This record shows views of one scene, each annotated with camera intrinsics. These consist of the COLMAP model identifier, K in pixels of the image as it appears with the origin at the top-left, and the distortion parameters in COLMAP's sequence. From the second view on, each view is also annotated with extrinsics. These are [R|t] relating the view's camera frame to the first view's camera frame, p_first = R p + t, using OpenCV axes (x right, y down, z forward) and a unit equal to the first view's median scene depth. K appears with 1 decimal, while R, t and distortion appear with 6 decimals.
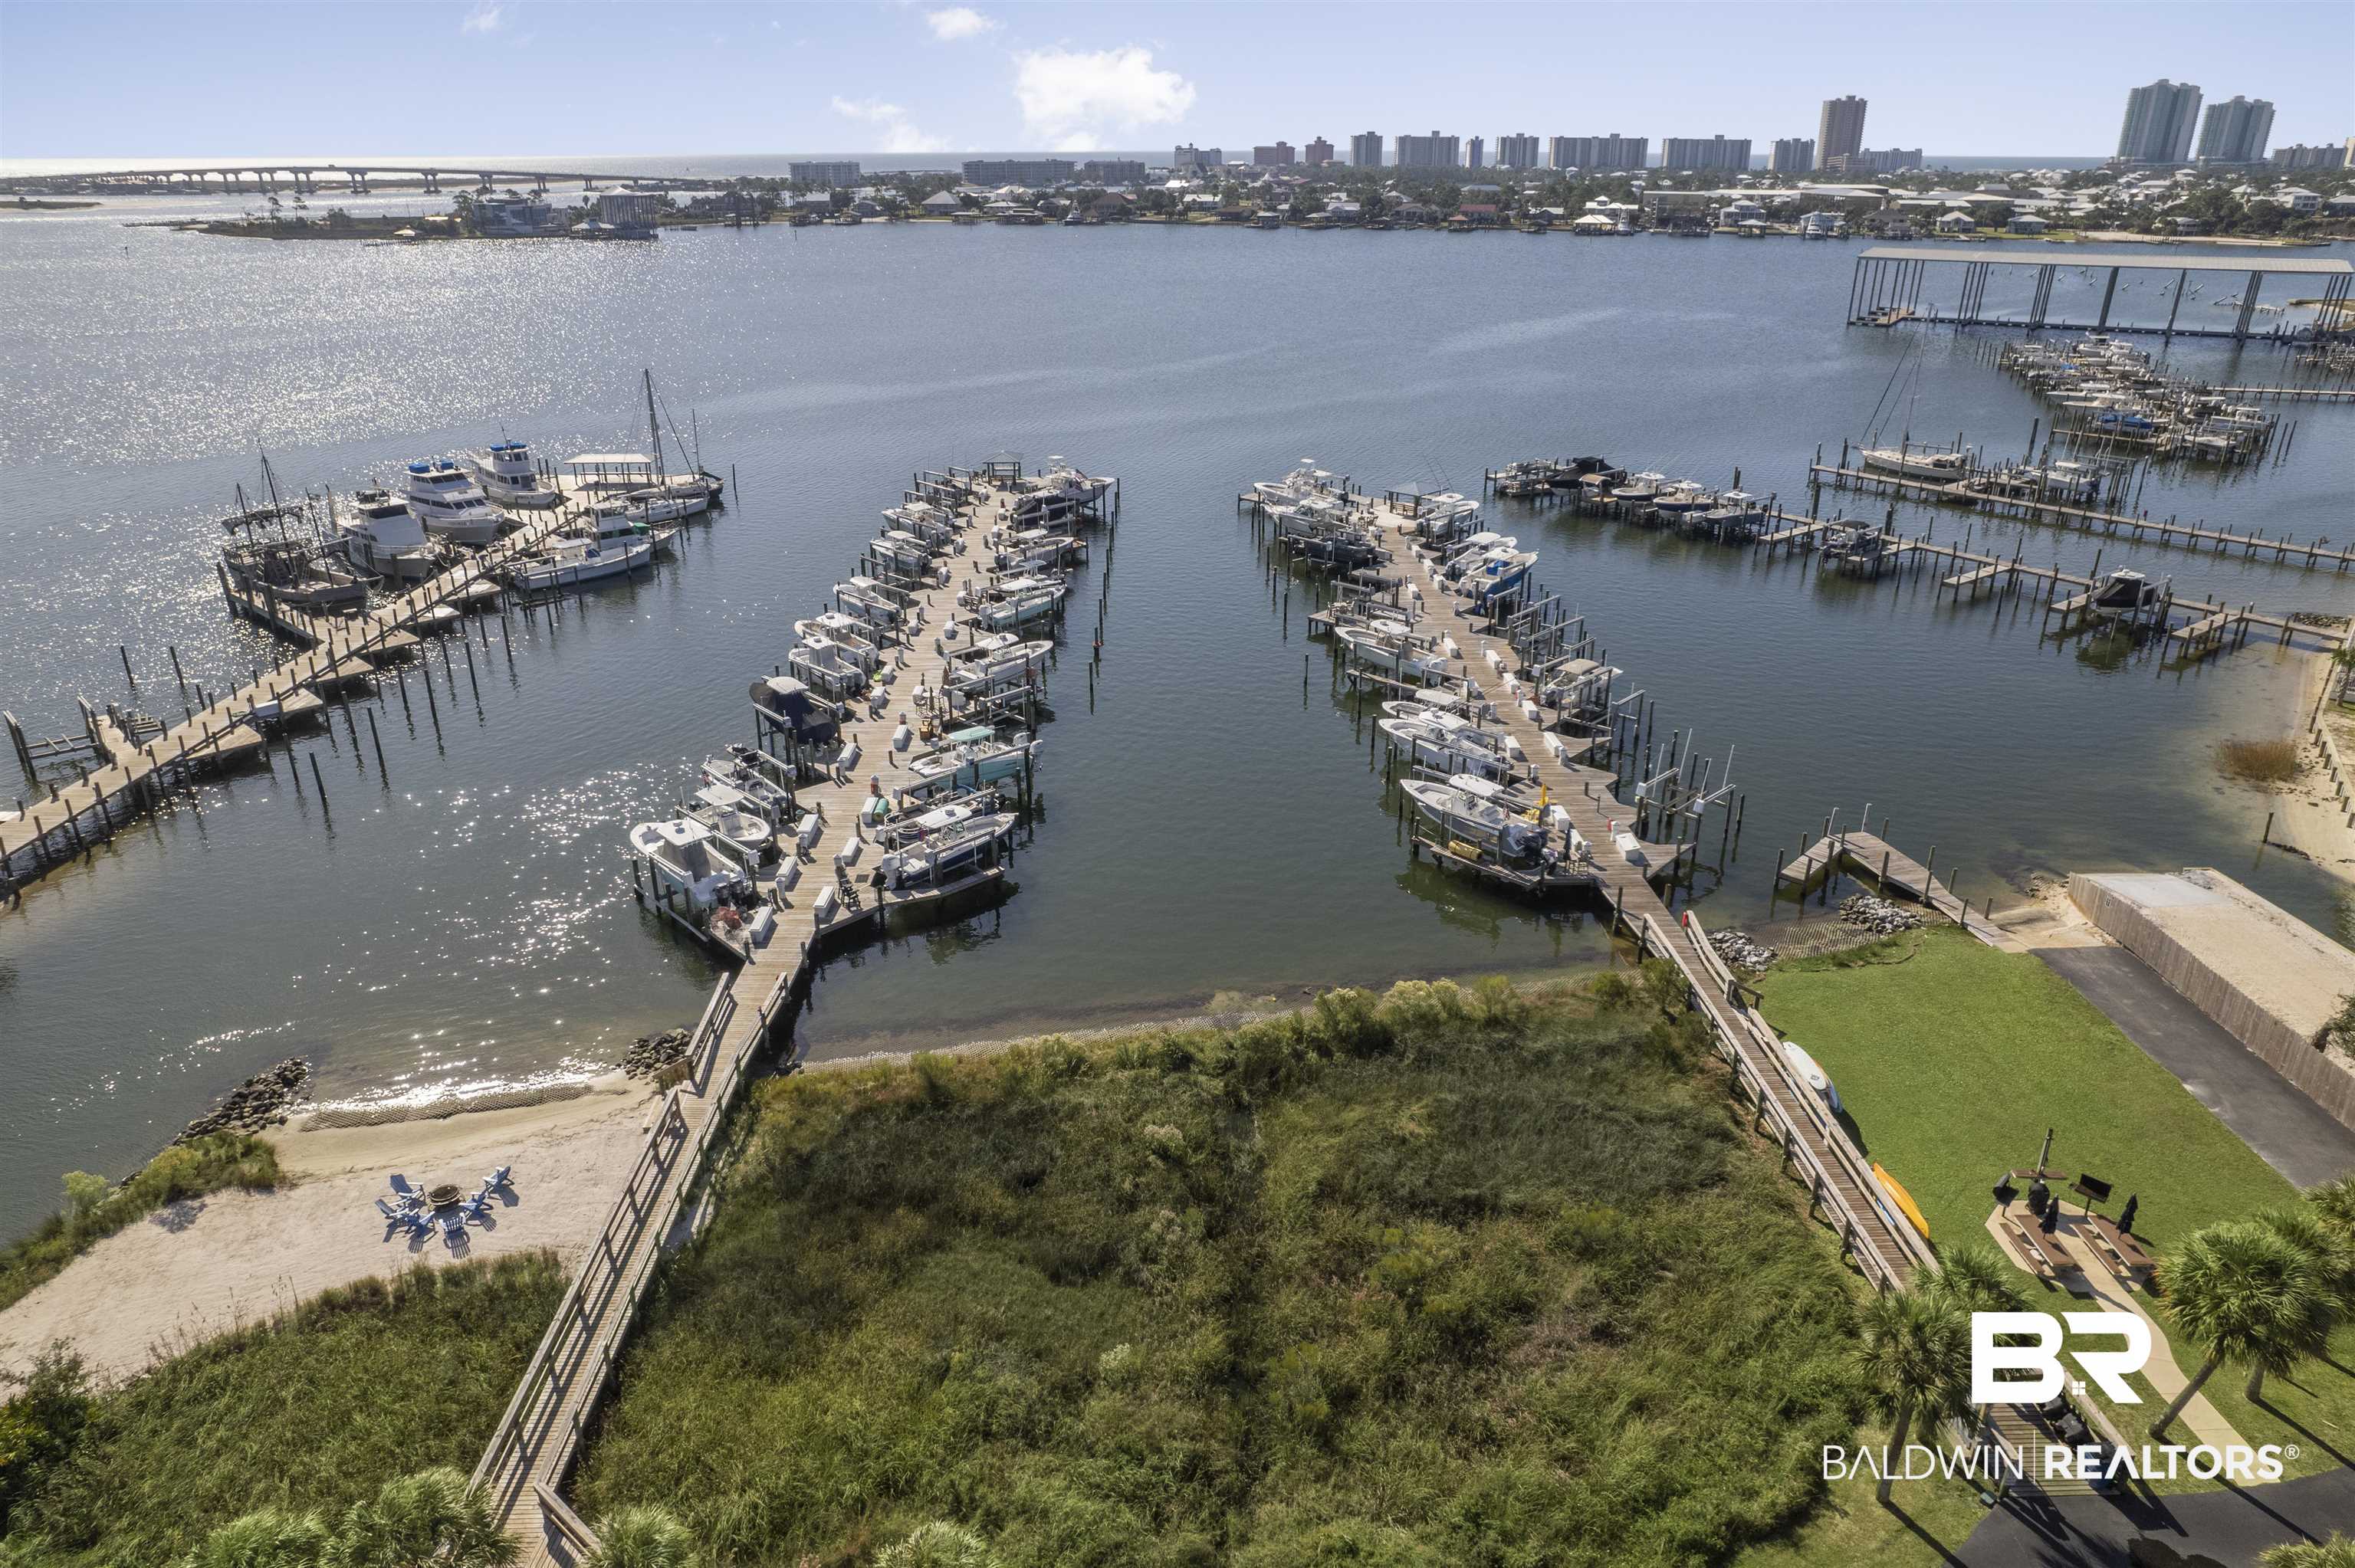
lens RADIAL K [[1552.5, 0, 1174.1], [0, 1552.5, 794.6], [0, 0, 1]] dist [-0.064960, 0.070041]
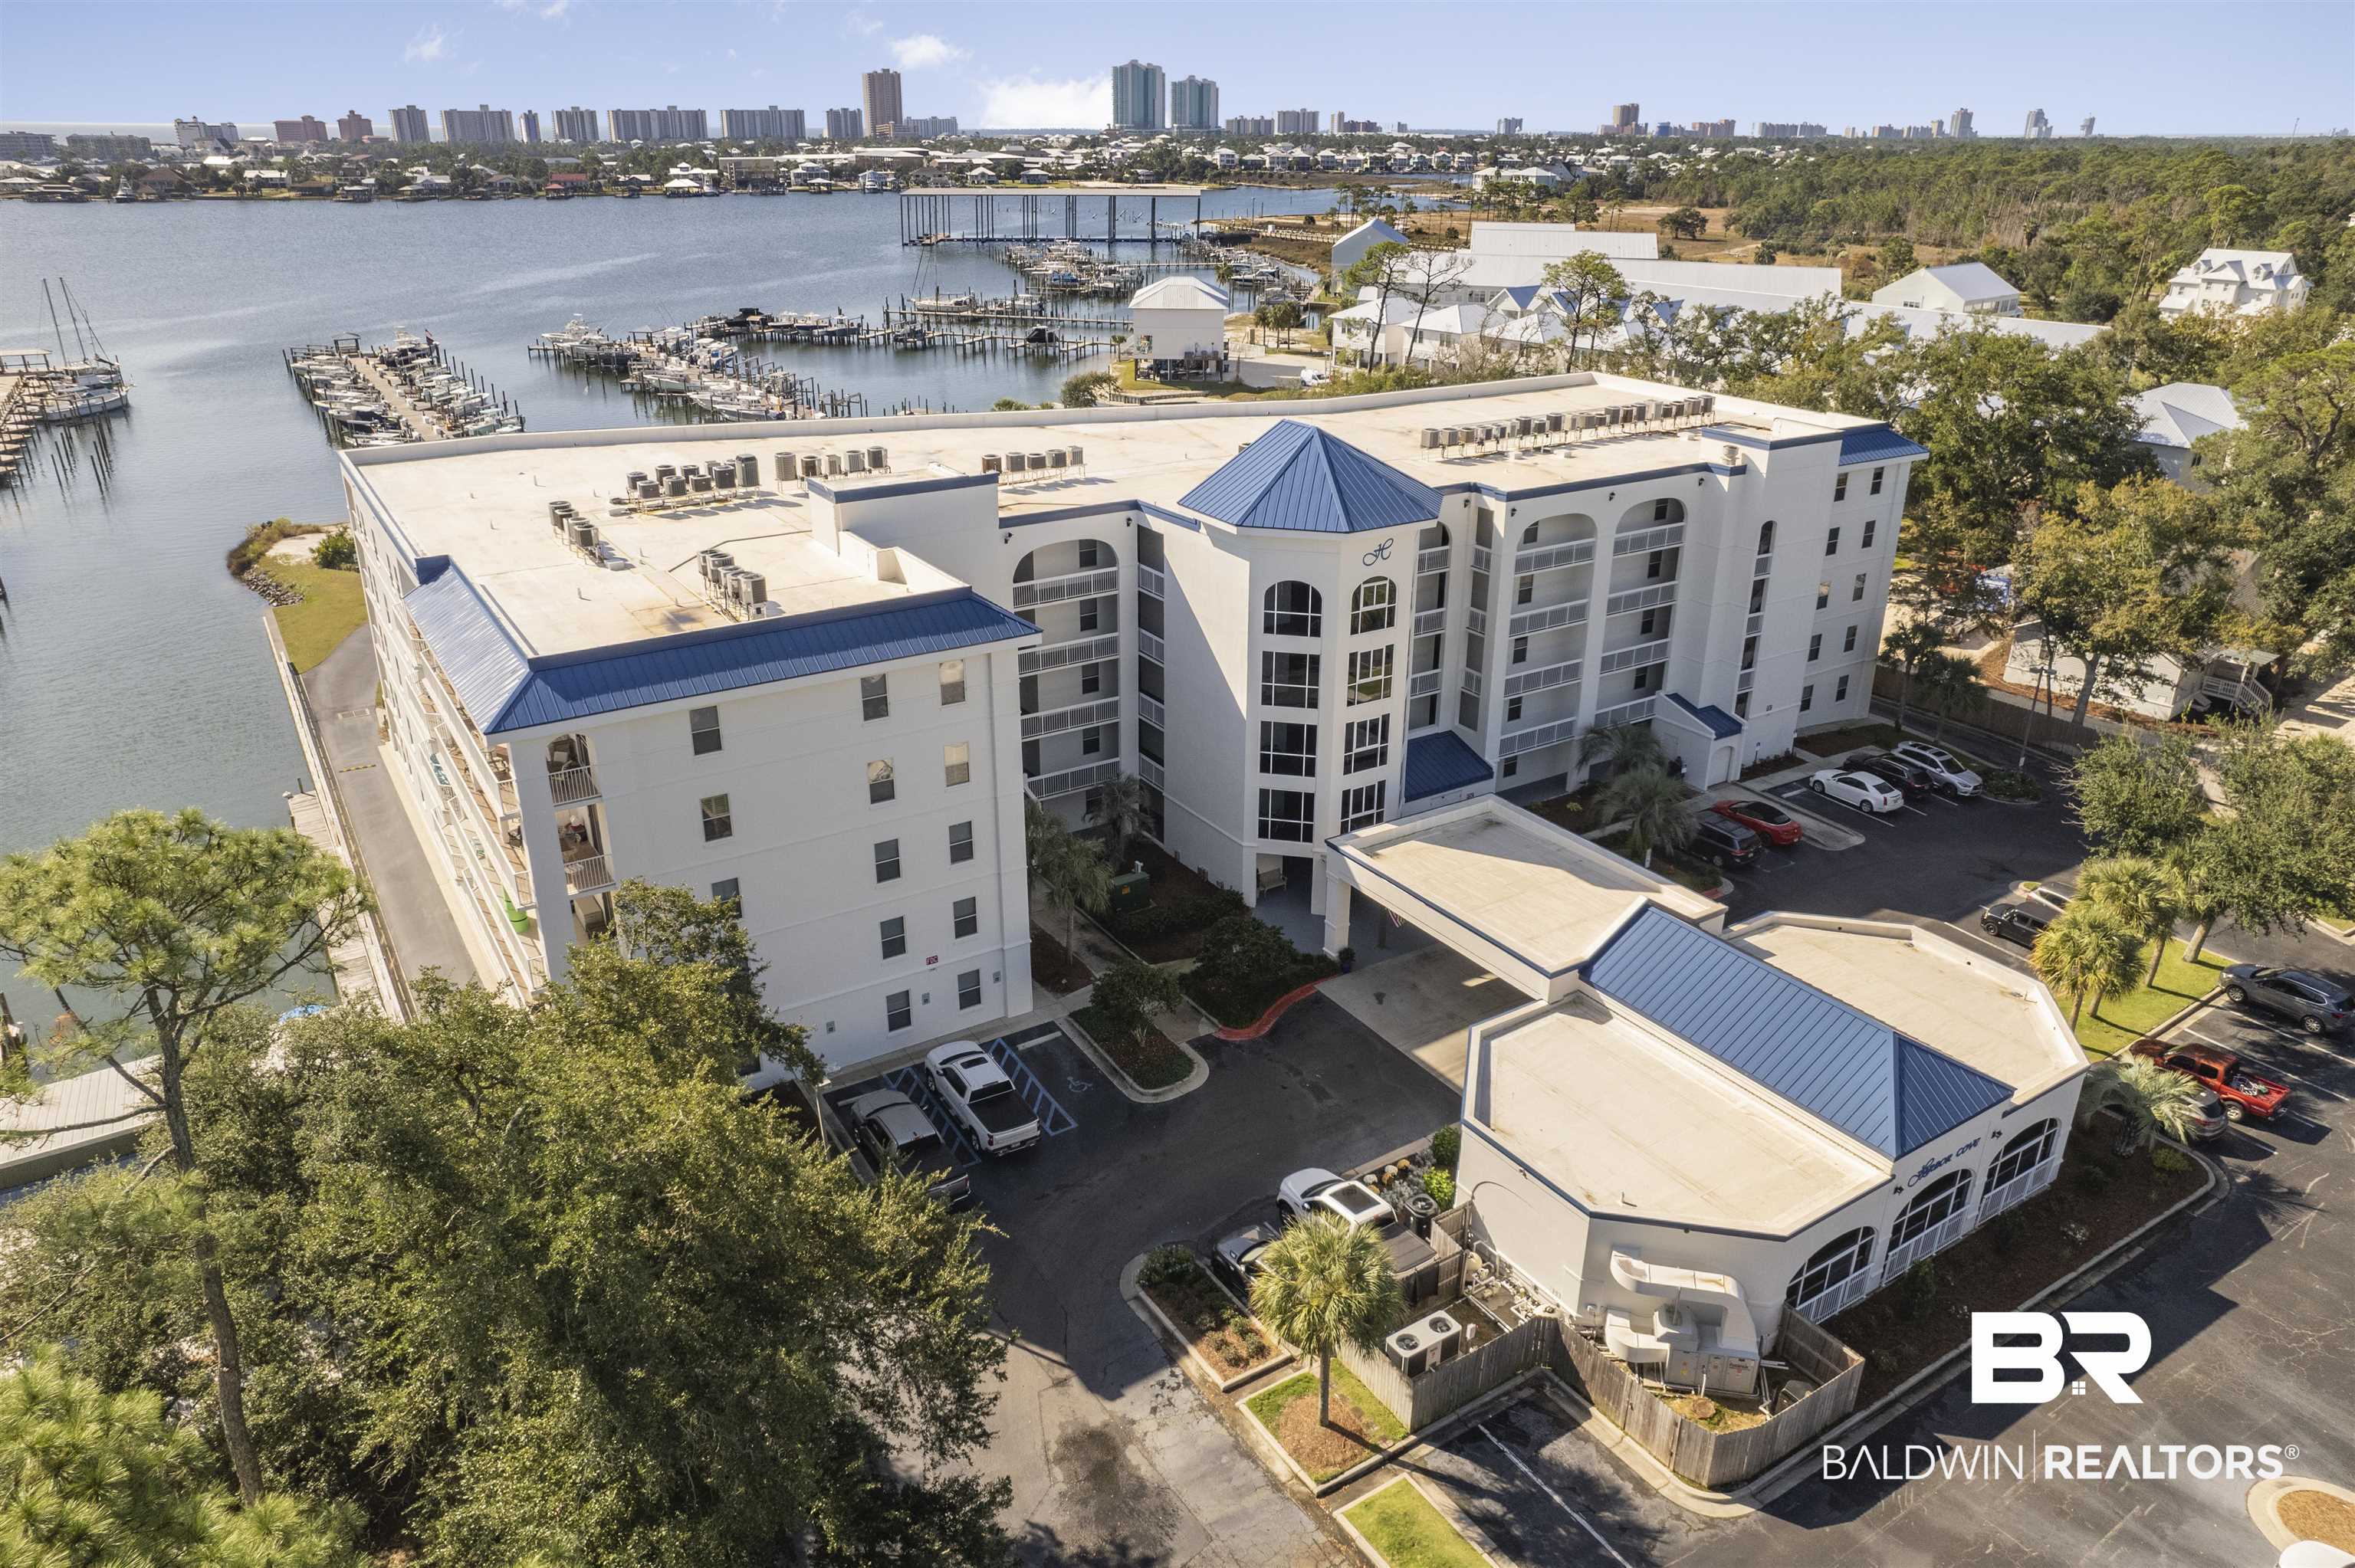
lens RADIAL K [[1582.4, 0, 1177.5], [0, 1582.4, 784.0], [0, 0, 1]] dist [-0.100110, 0.108461]
pose [[0.851791, -0.203656, 0.482677, -0.051245], [0.201091, 0.977870, 0.057723, 0.056964], [-0.483751, 0.047894, 0.873894, -0.132393]]
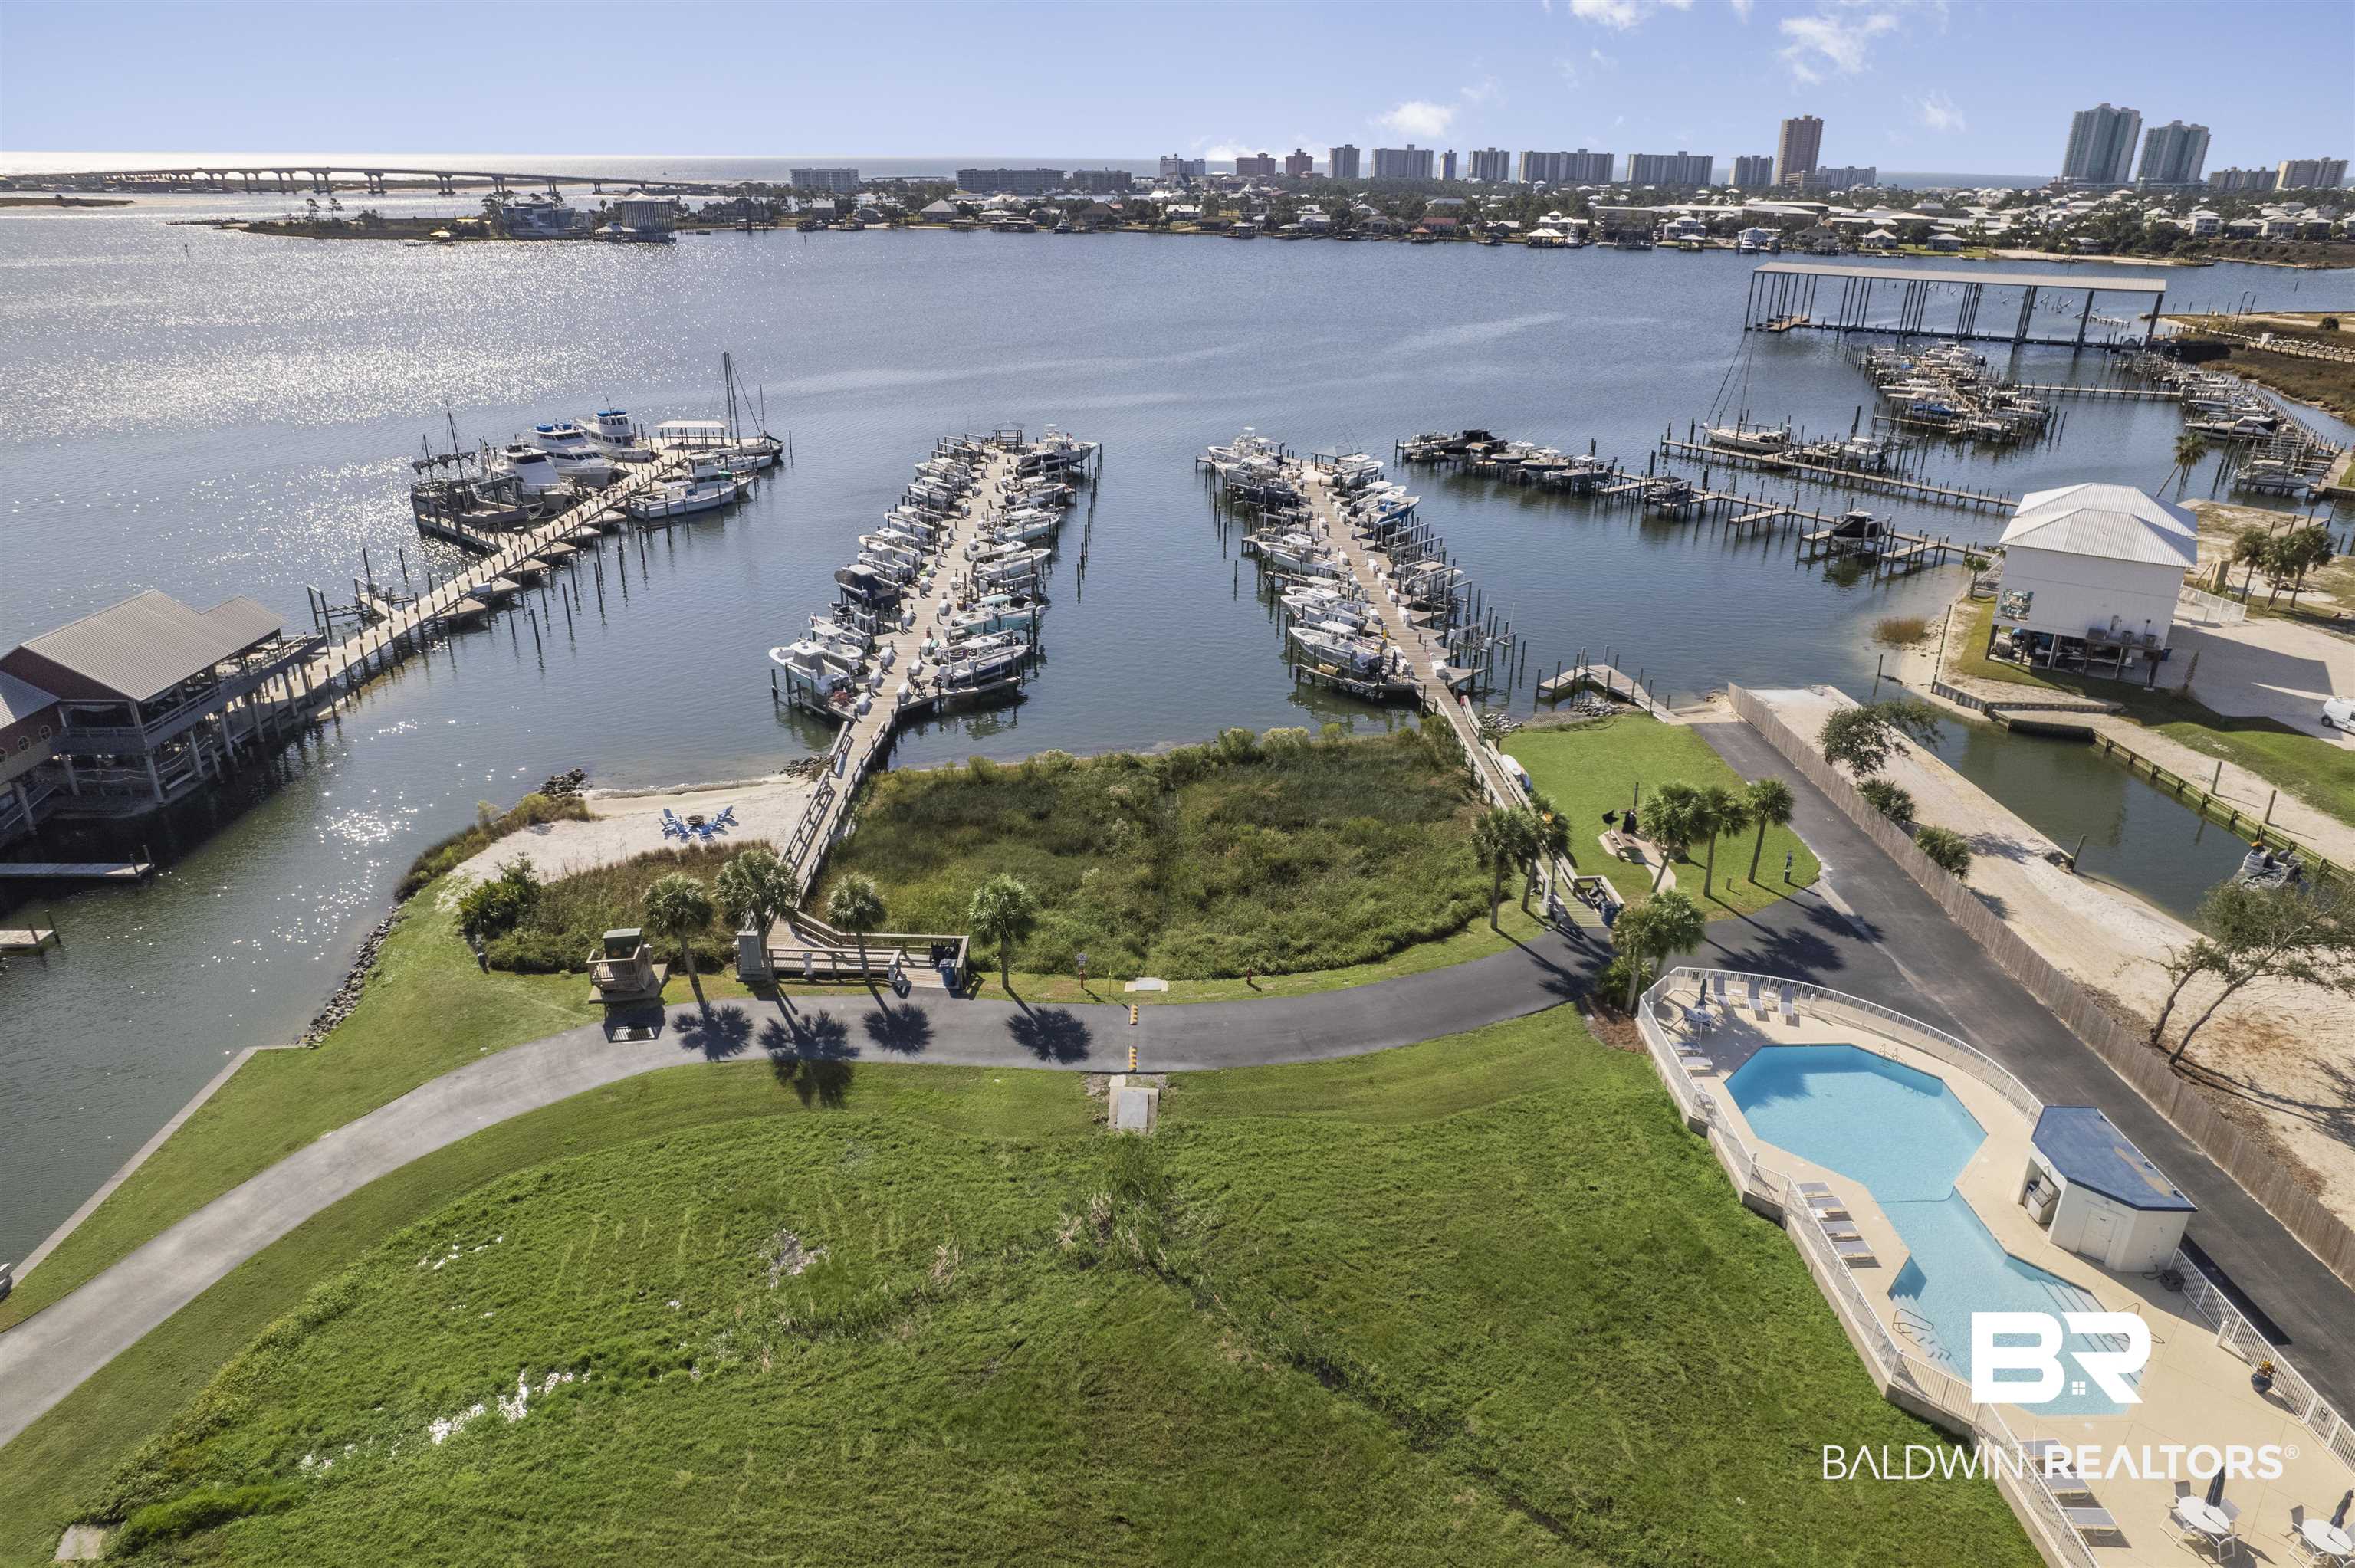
lens RADIAL K [[1509.6, 0, 1177.5], [0, 1509.6, 784.0], [0, 0, 1]] dist [-0.060268, 0.063725]
pose [[0.999888, 0.005894, 0.013788, 0.002390], [-0.005879, 0.999982, -0.001083, 0.015764], [-0.013794, 0.001002, 0.999904, -0.047651]]
